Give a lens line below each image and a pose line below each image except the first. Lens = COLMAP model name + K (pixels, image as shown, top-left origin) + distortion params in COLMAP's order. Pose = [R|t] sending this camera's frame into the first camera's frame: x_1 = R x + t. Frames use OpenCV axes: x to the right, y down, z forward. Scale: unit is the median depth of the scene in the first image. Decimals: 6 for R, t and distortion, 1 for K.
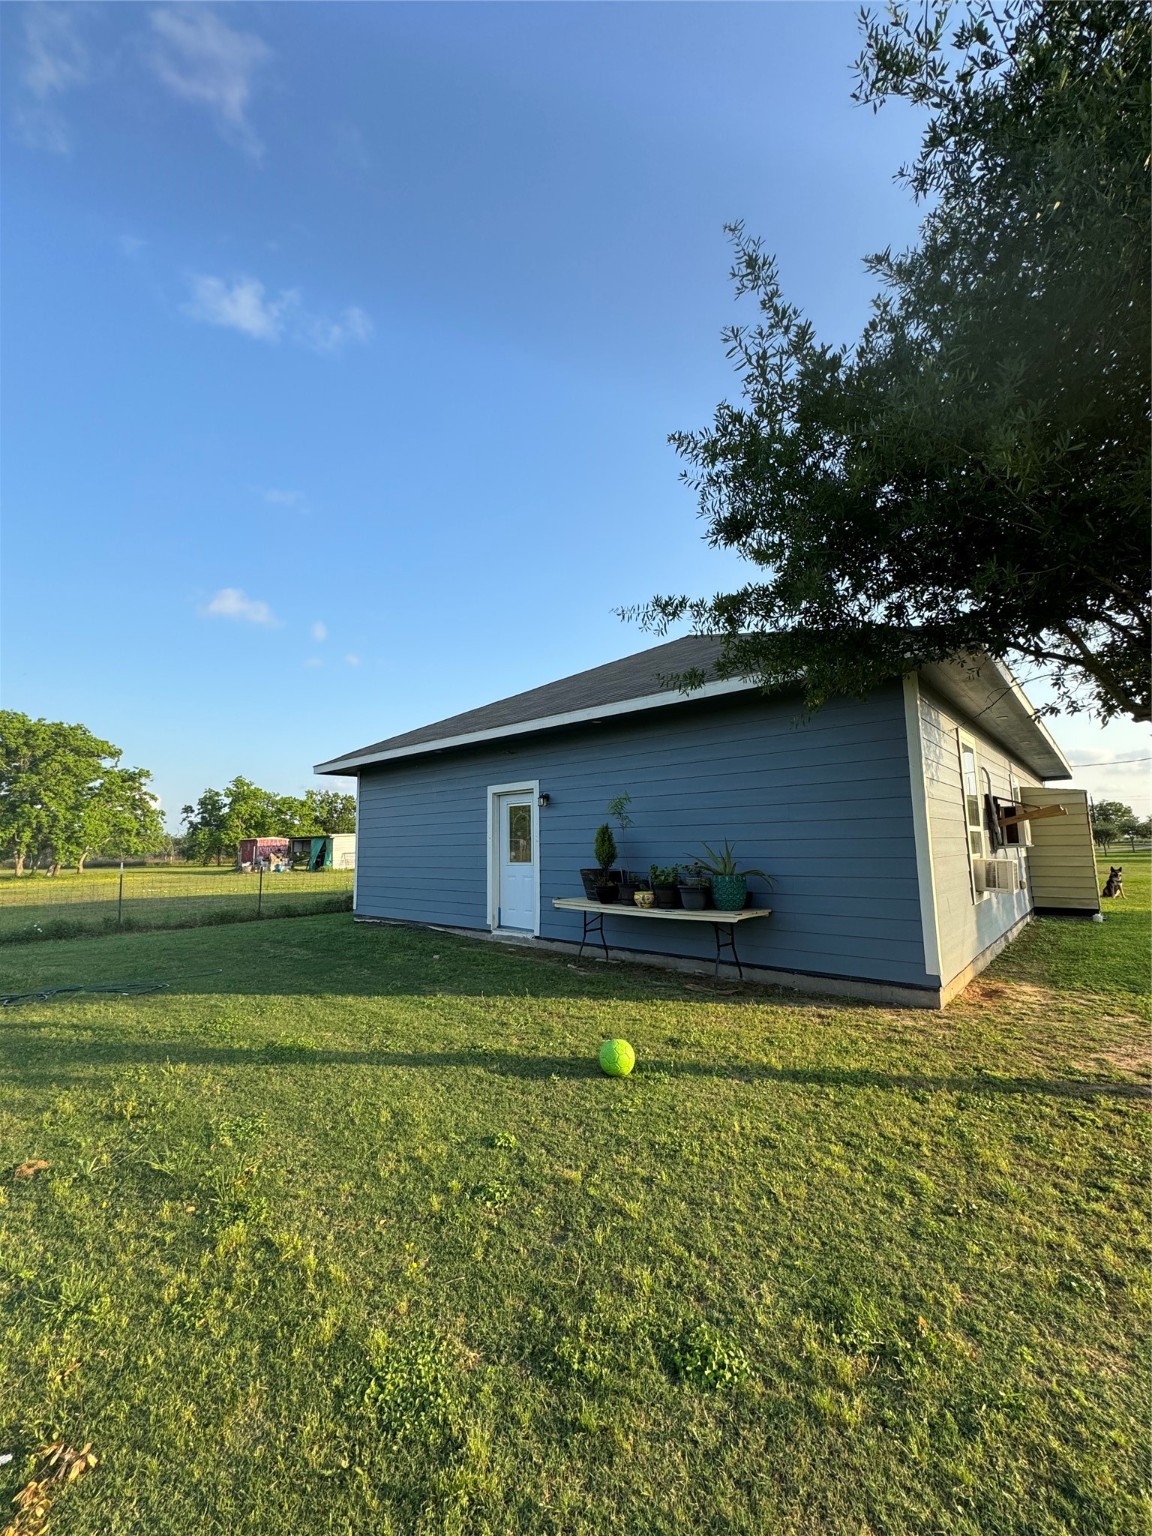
lens RADIAL K [[615.3, 0, 576.0], [0, 615.3, 768.0], [0, 0, 1]] dist [-0.001844, -0.000291]
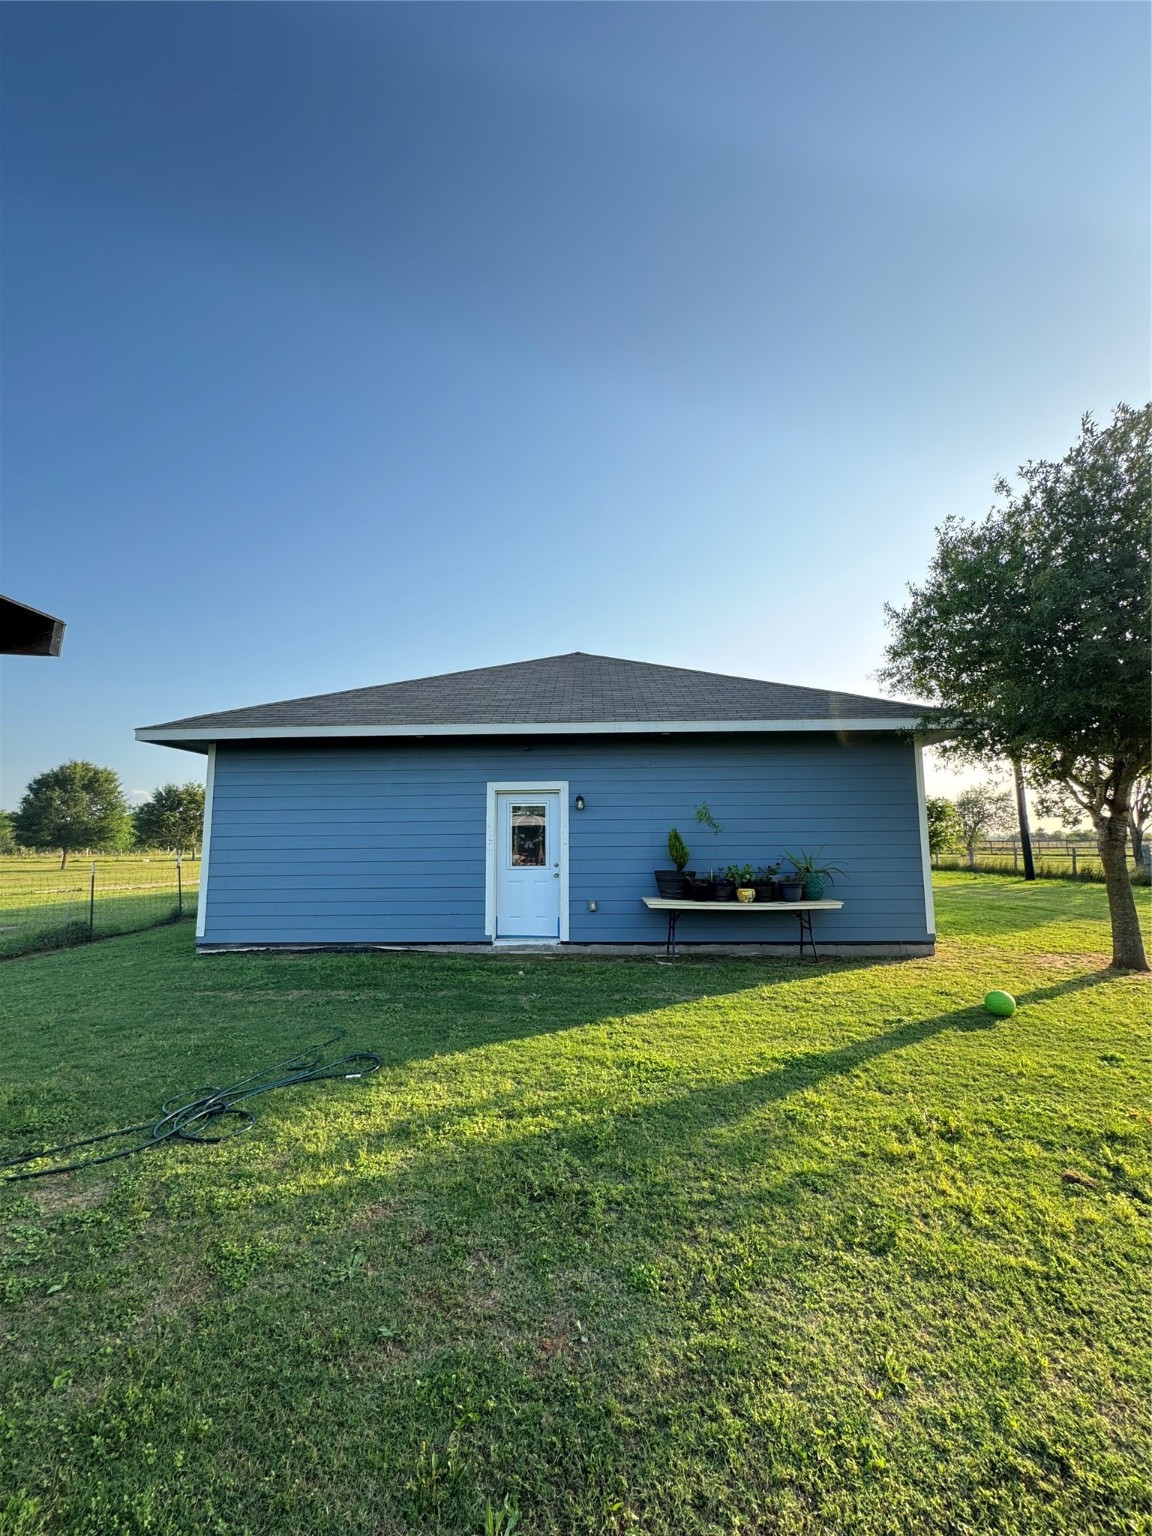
lens RADIAL K [[624.5, 0, 576.0], [0, 624.5, 768.0], [0, 0, 1]] dist [-0.002864, -0.000153]
pose [[0.778550, 0.075779, 0.622991, -0.680209], [-0.078178, 0.996662, -0.023533, 0.020968], [-0.622694, -0.030382, 0.781875, 0.220905]]
